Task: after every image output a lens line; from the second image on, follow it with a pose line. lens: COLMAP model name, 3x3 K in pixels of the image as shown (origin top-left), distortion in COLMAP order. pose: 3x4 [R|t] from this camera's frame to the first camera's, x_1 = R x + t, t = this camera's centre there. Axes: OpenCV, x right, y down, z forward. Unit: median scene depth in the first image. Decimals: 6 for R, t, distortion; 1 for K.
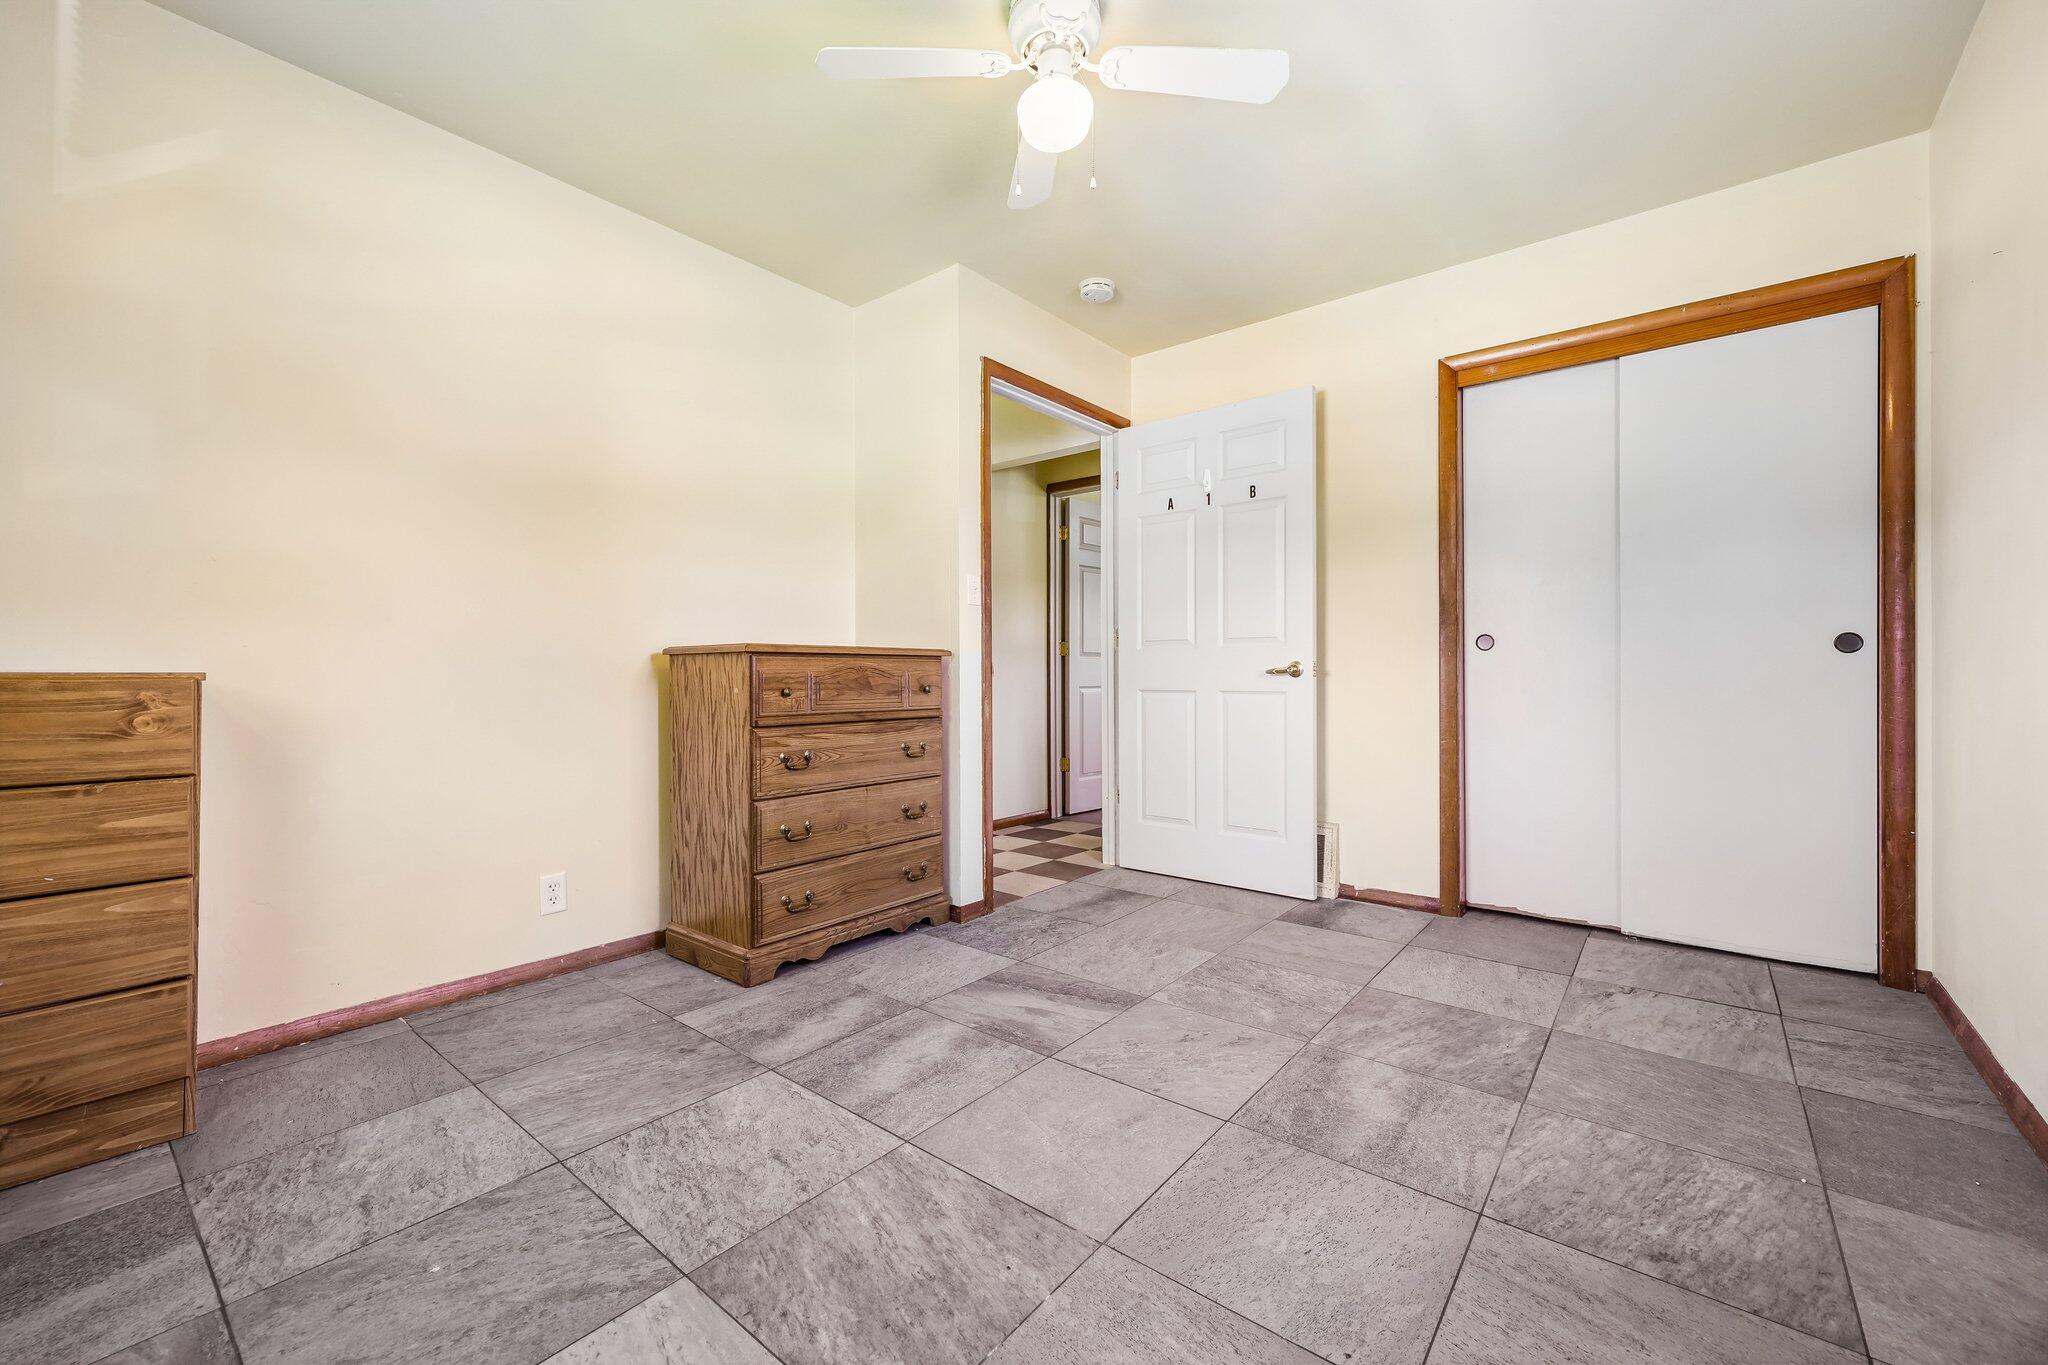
lens RADIAL K [[823.0, 0, 1023.9], [0, 823.0, 667.1], [0, 0, 1]] dist [0.001825, 0.000142]
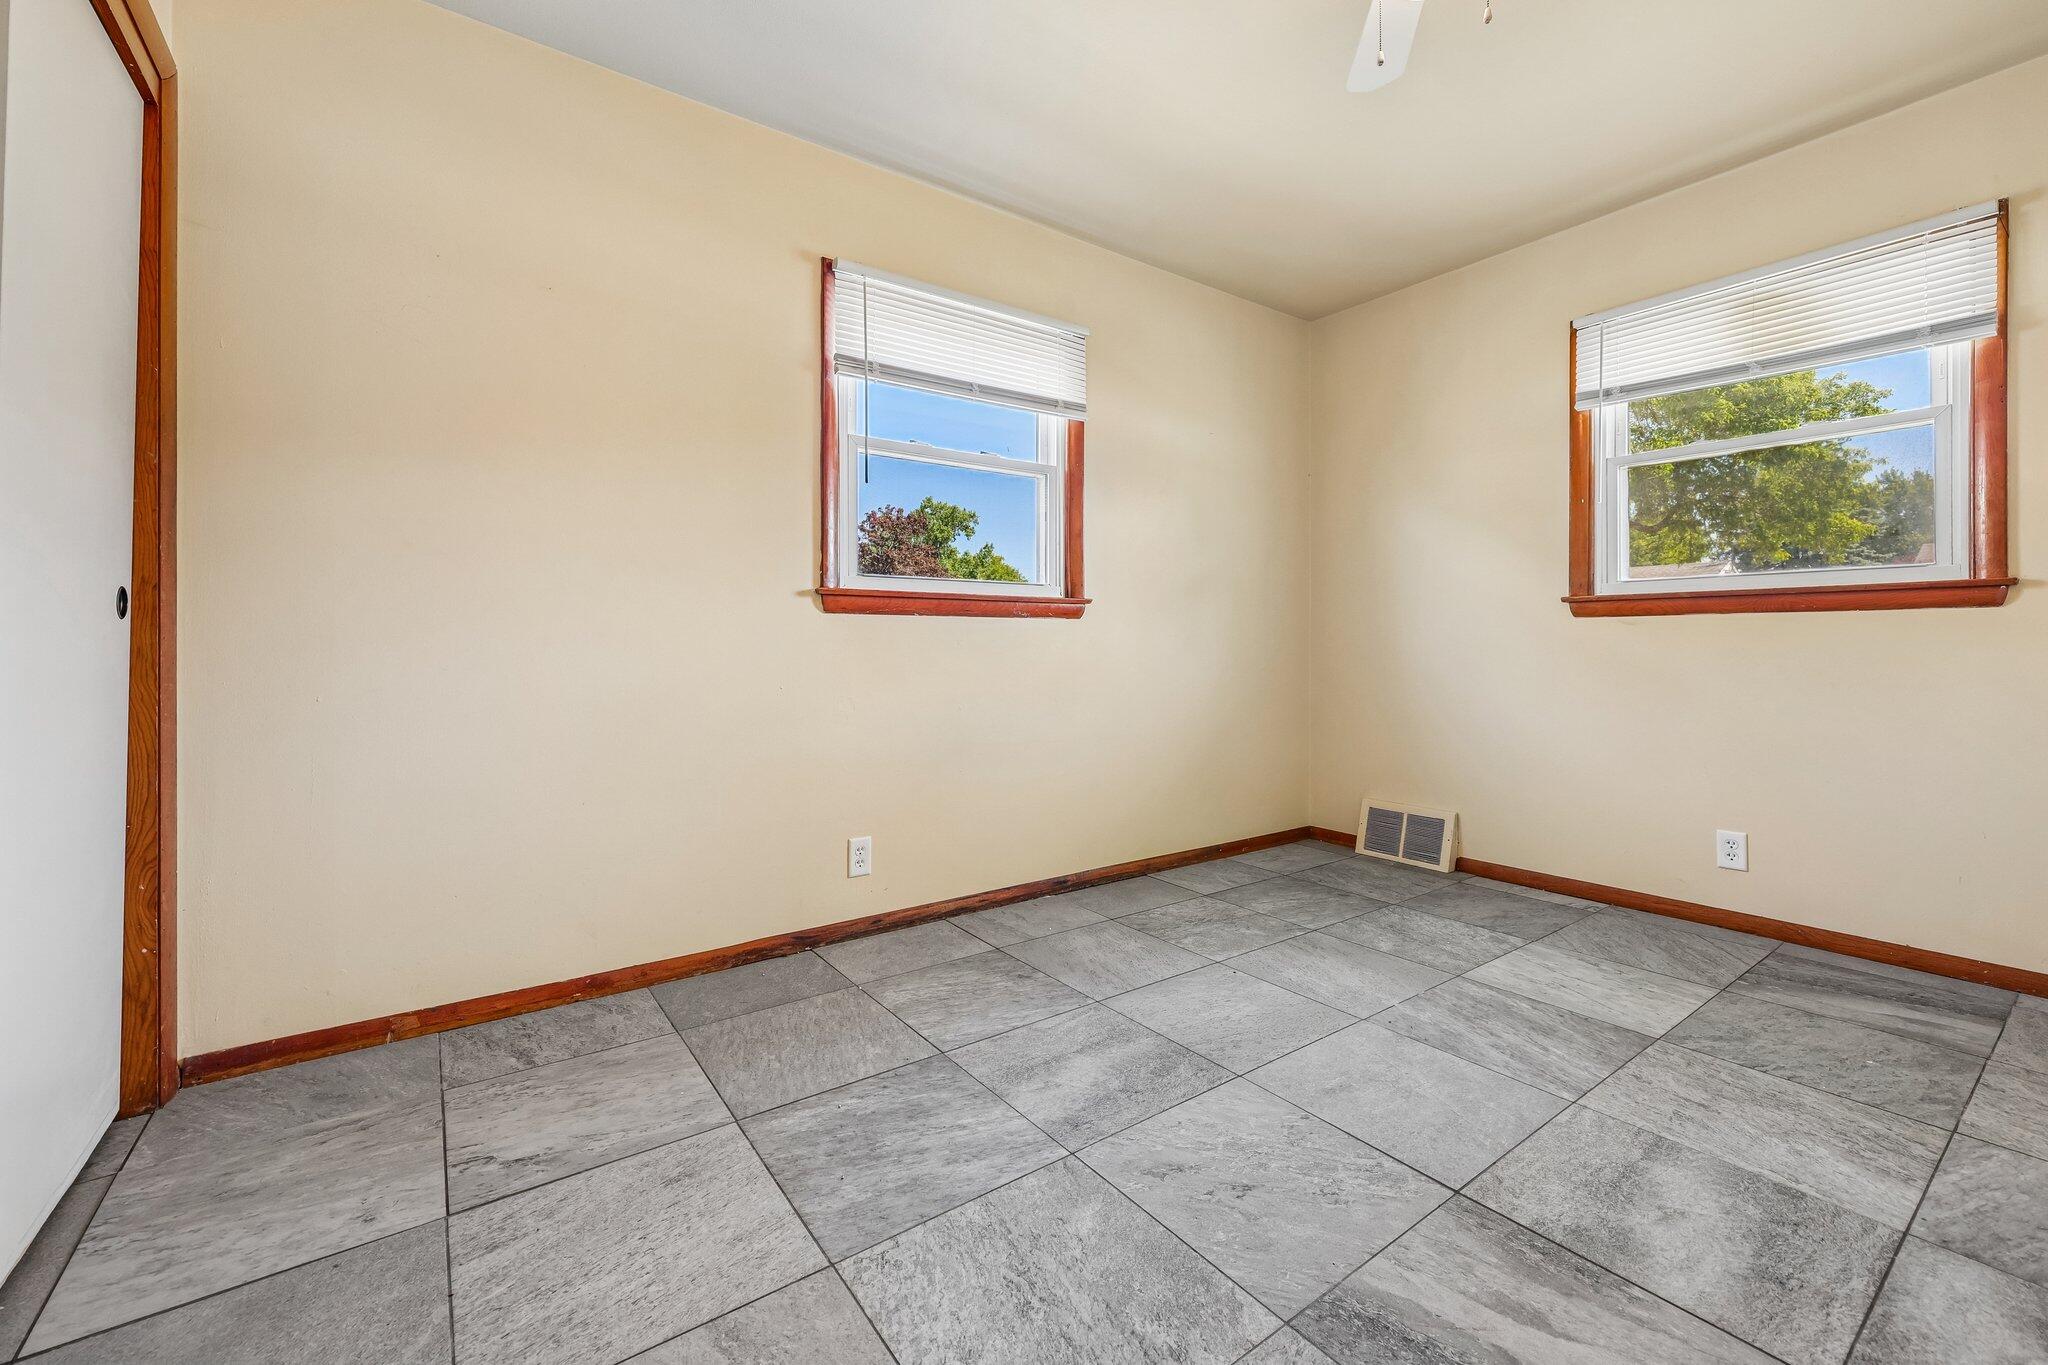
lens RADIAL K [[823.0, 0, 1023.9], [0, 823.0, 667.1], [0, 0, 1]] dist [0.001825, 0.000142]
pose [[-0.964103, -0.000260, 0.265528, 0.220057], [0.005811, 0.999739, 0.022077, 0.010003], [-0.265465, 0.022827, -0.963850, 1.942955]]
